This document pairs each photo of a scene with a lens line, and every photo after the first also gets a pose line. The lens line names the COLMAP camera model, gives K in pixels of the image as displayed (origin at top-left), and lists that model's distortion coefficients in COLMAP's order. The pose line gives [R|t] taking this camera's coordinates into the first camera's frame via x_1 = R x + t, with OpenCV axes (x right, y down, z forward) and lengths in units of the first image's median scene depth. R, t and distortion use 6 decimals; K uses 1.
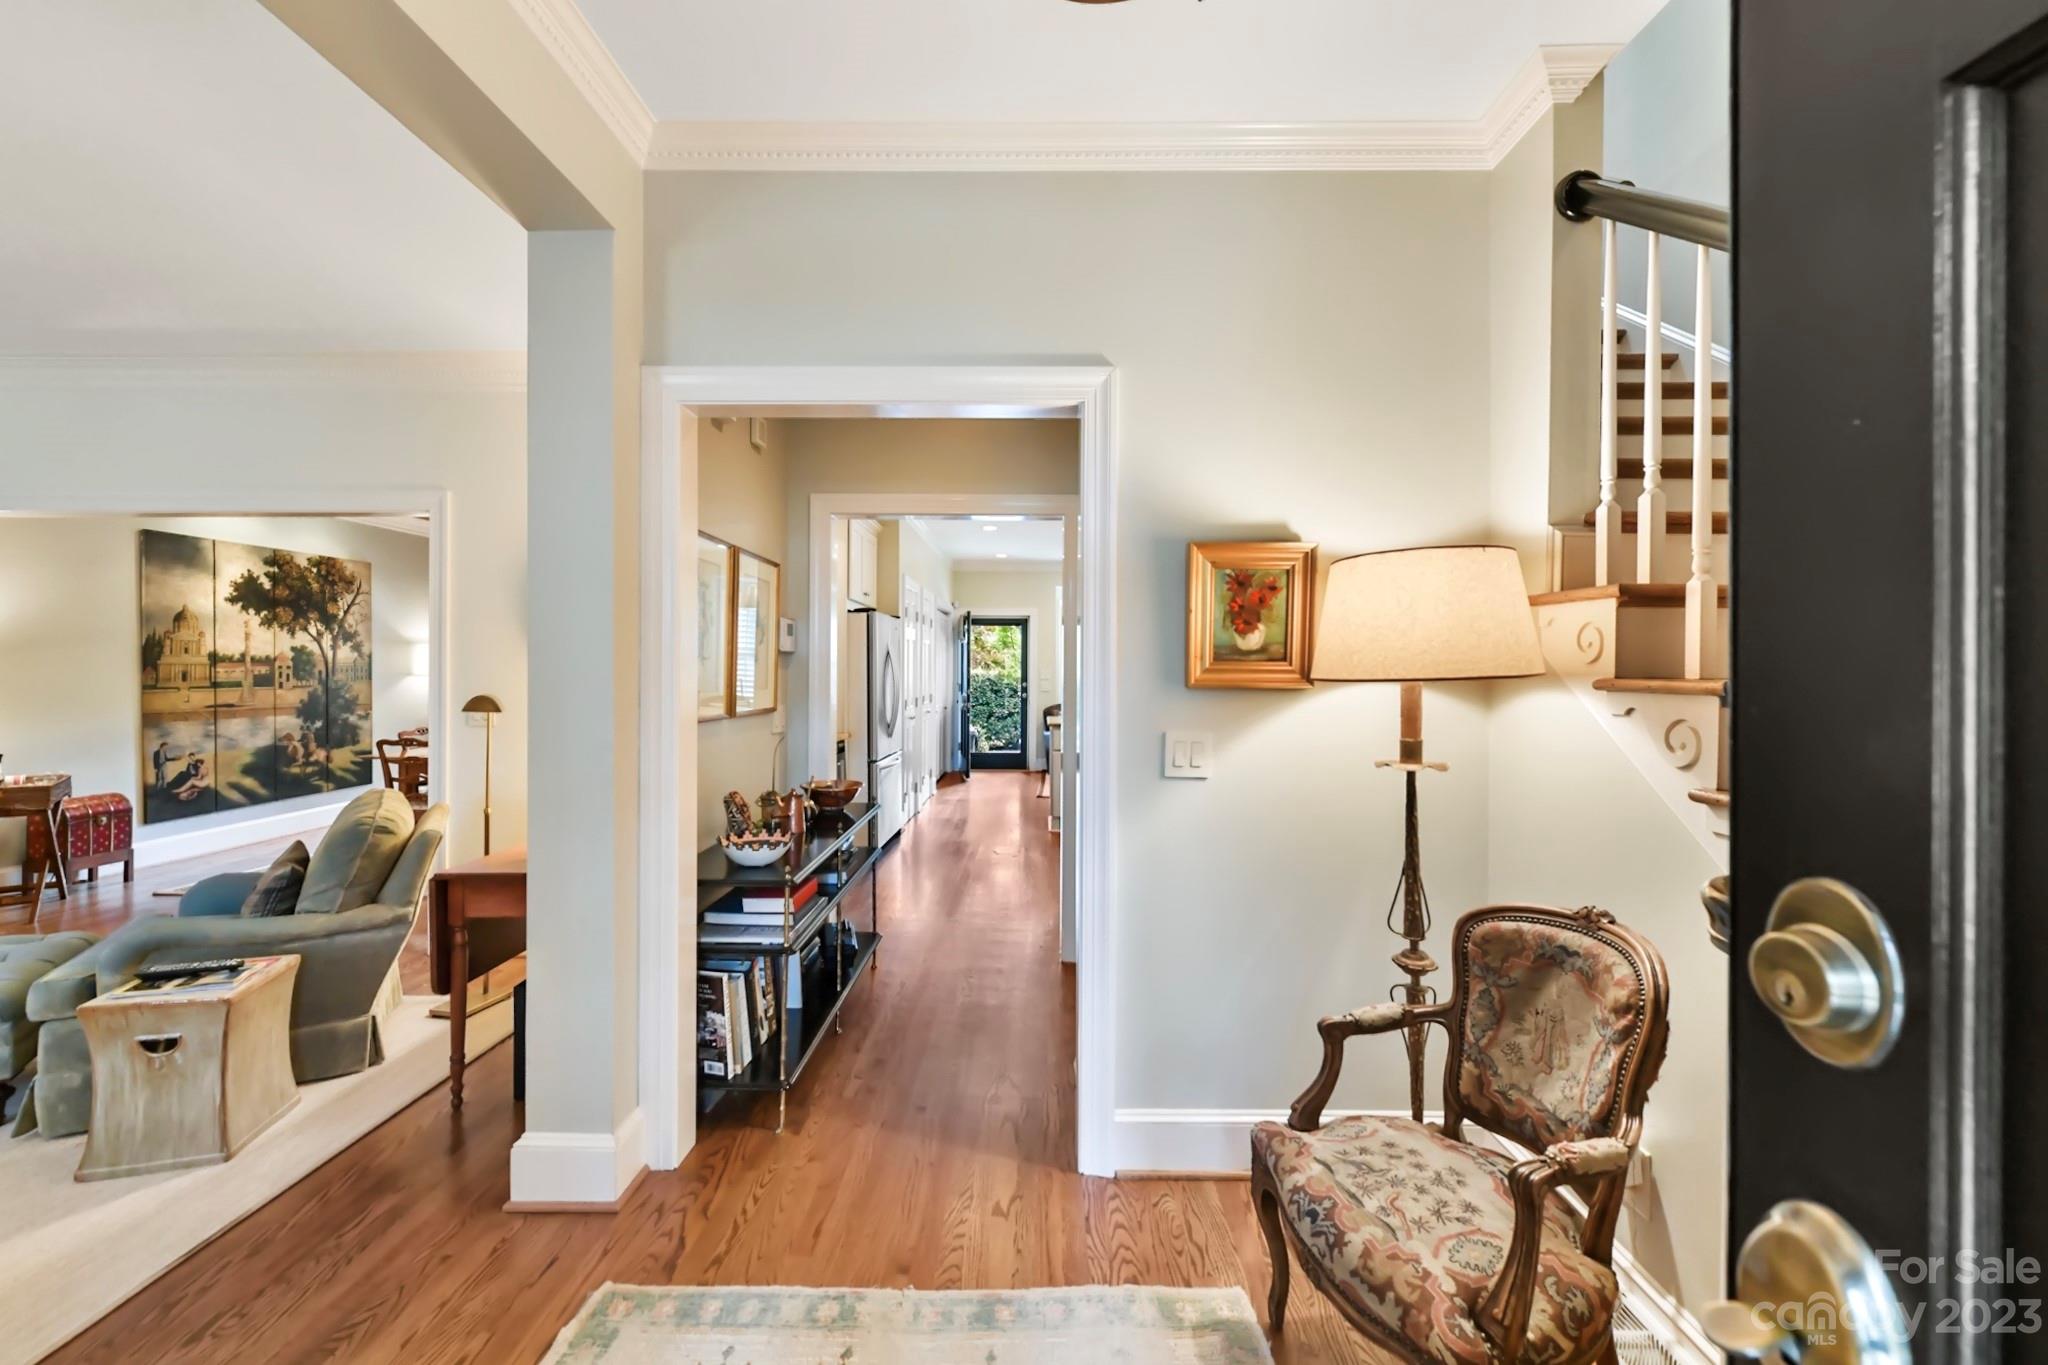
lens RADIAL K [[823.1, 0, 1036.1], [0, 823.1, 672.9], [0, 0, 1]] dist [0.005808, -0.002018]
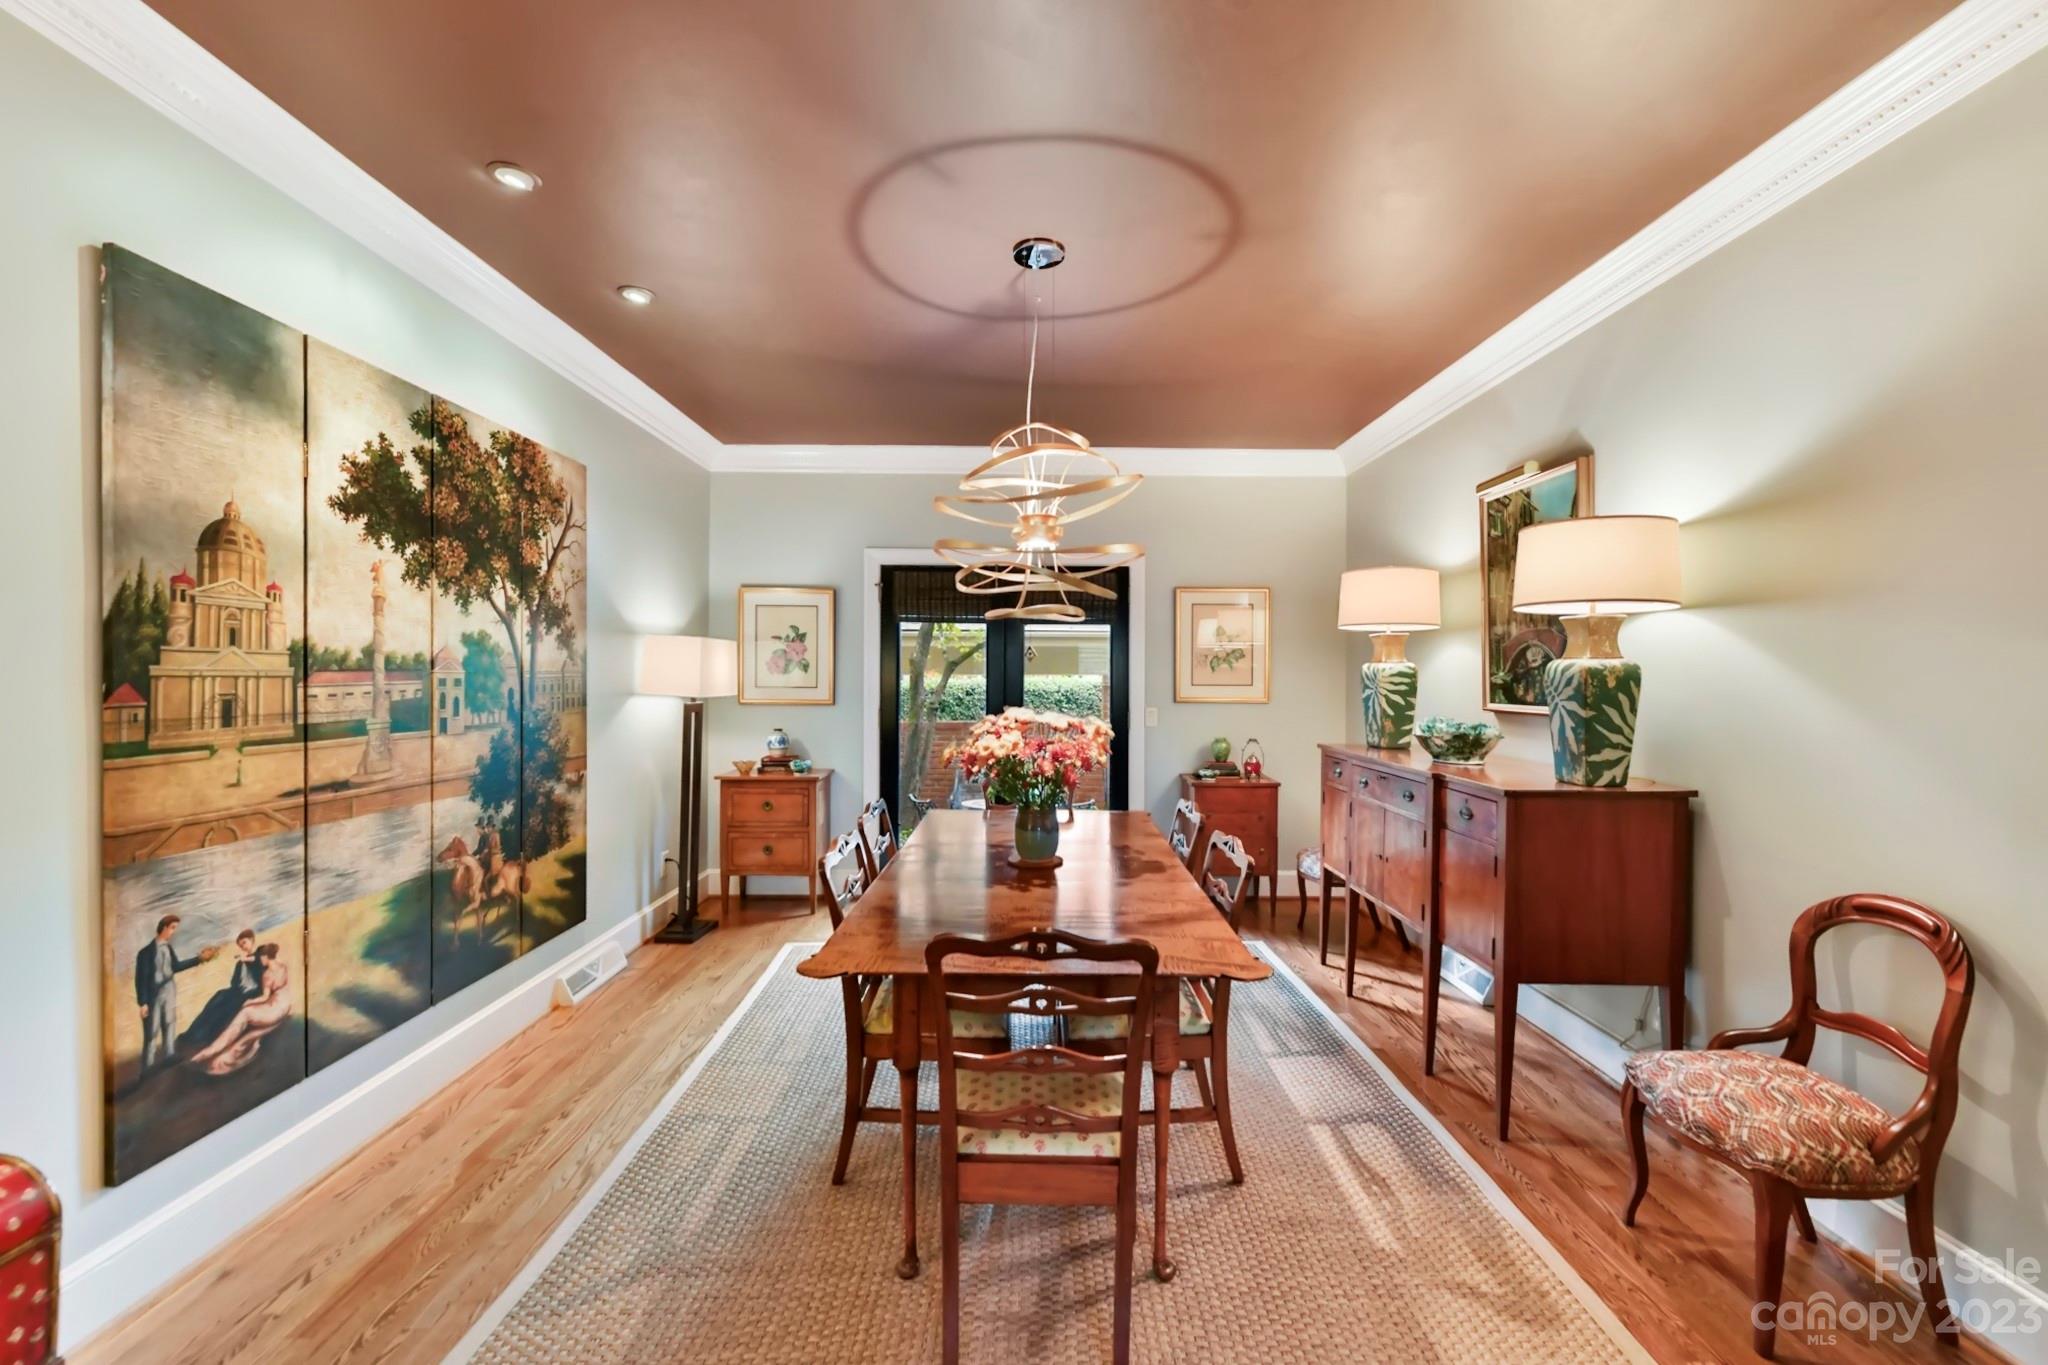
lens RADIAL K [[823.1, 0, 1023.0], [0, 823.1, 675.6], [0, 0, 1]] dist [0.005808, -0.002018]
pose [[0.999993, -0.001197, 0.003656, -0.727674], [0.001219, 0.999982, -0.005843, -0.008756], [-0.003649, 0.005847, 0.999976, 0.680041]]
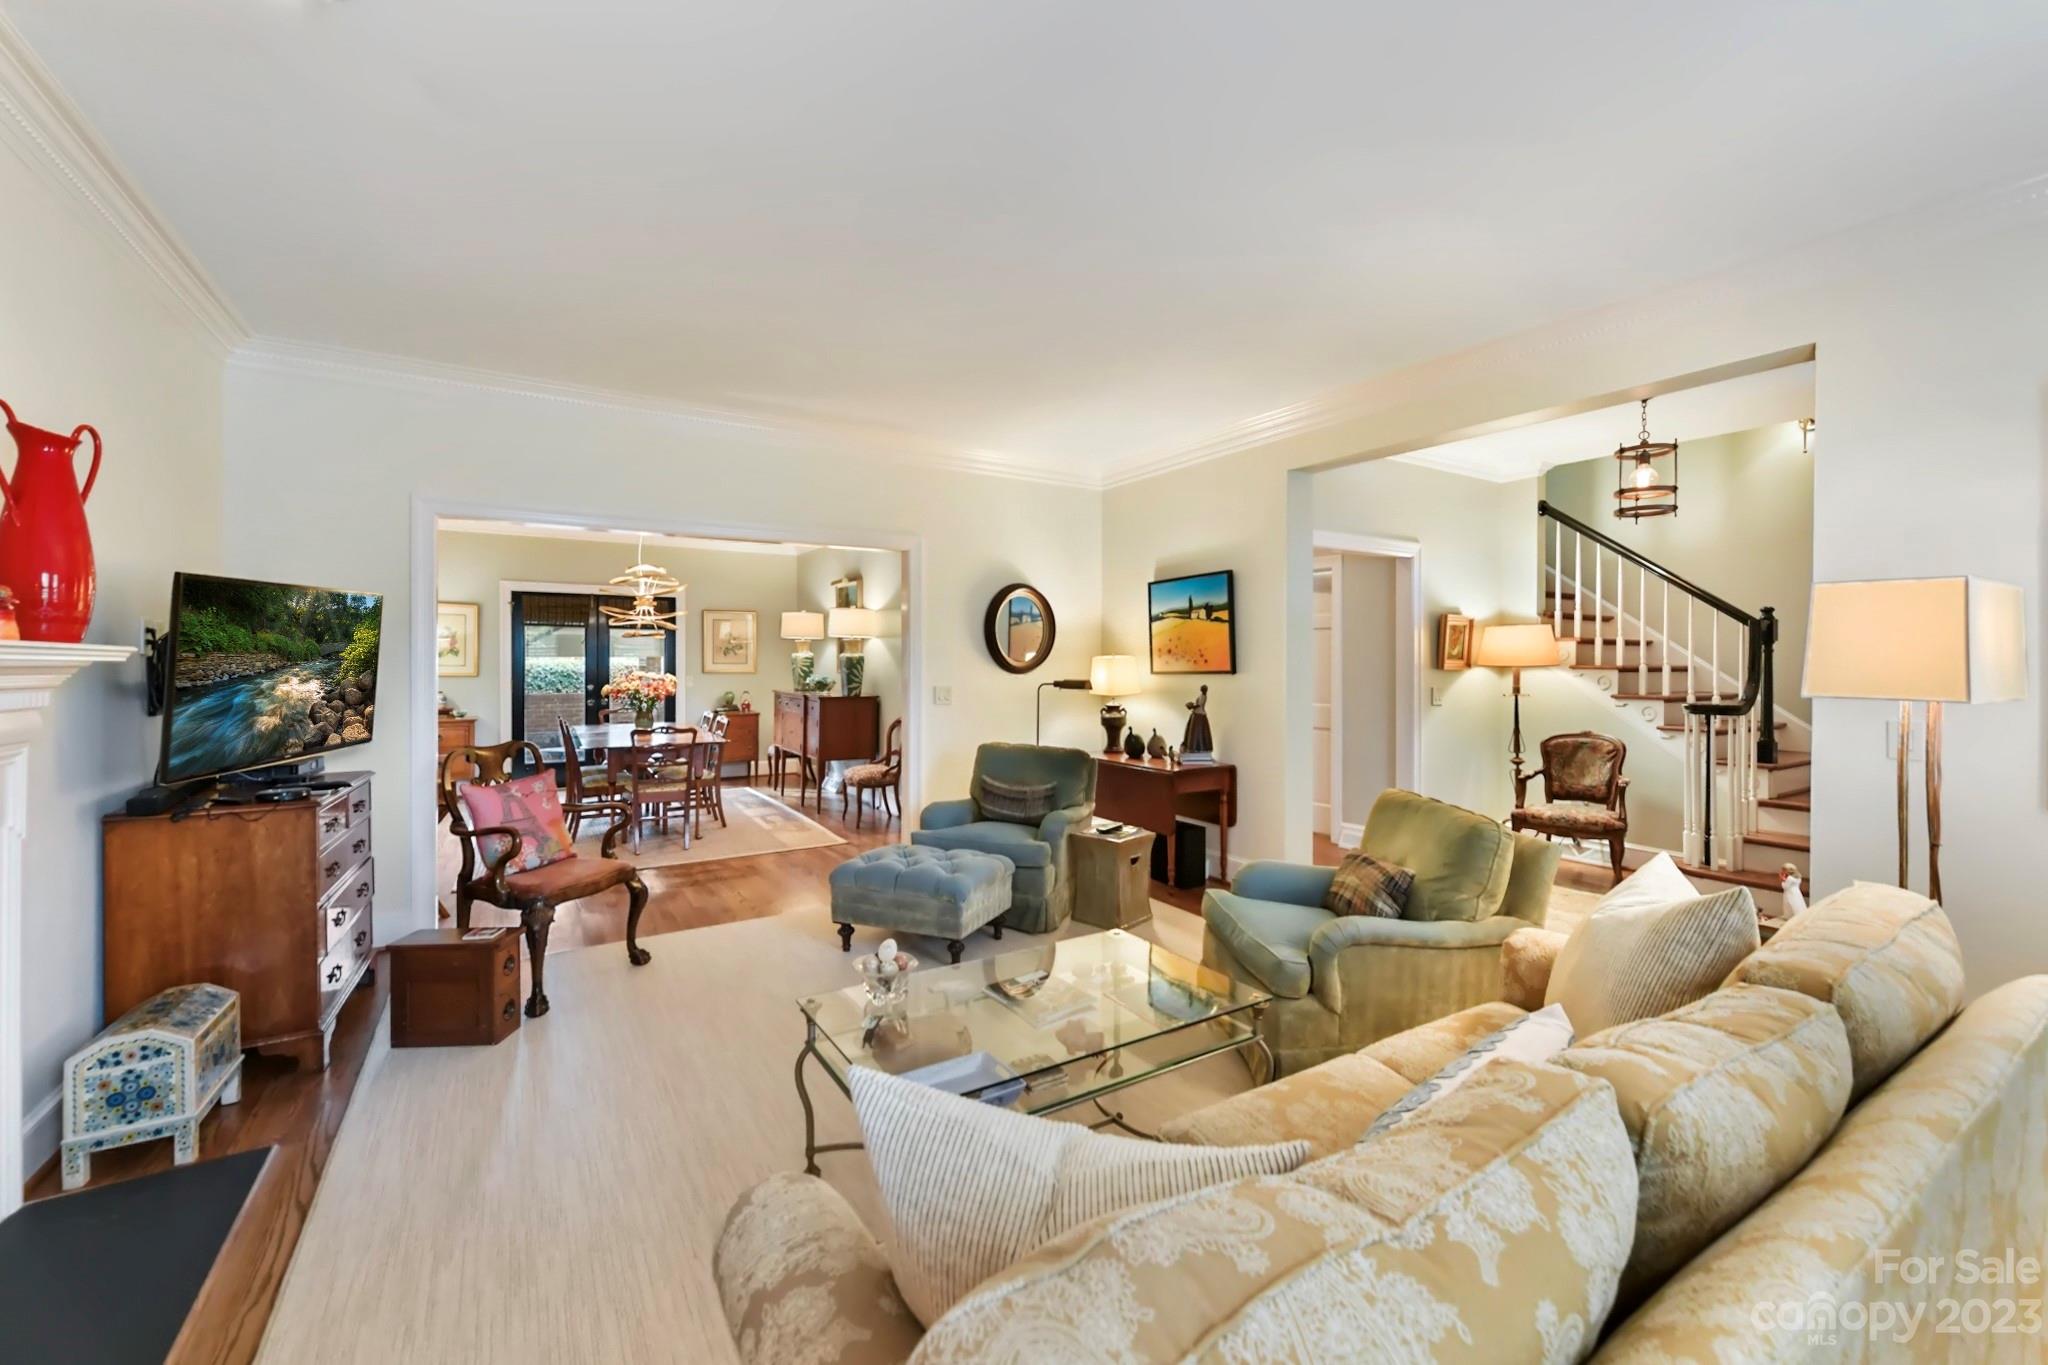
lens RADIAL K [[823.1, 0, 1036.0], [0, 823.1, 666.5], [0, 0, 1]] dist [0.005808, -0.002018]
pose [[0.843190, -0.006479, 0.537577, -0.887666], [0.003686, 0.999974, 0.006270, -0.005389], [-0.537604, -0.003305, 0.843191, -0.196356]]
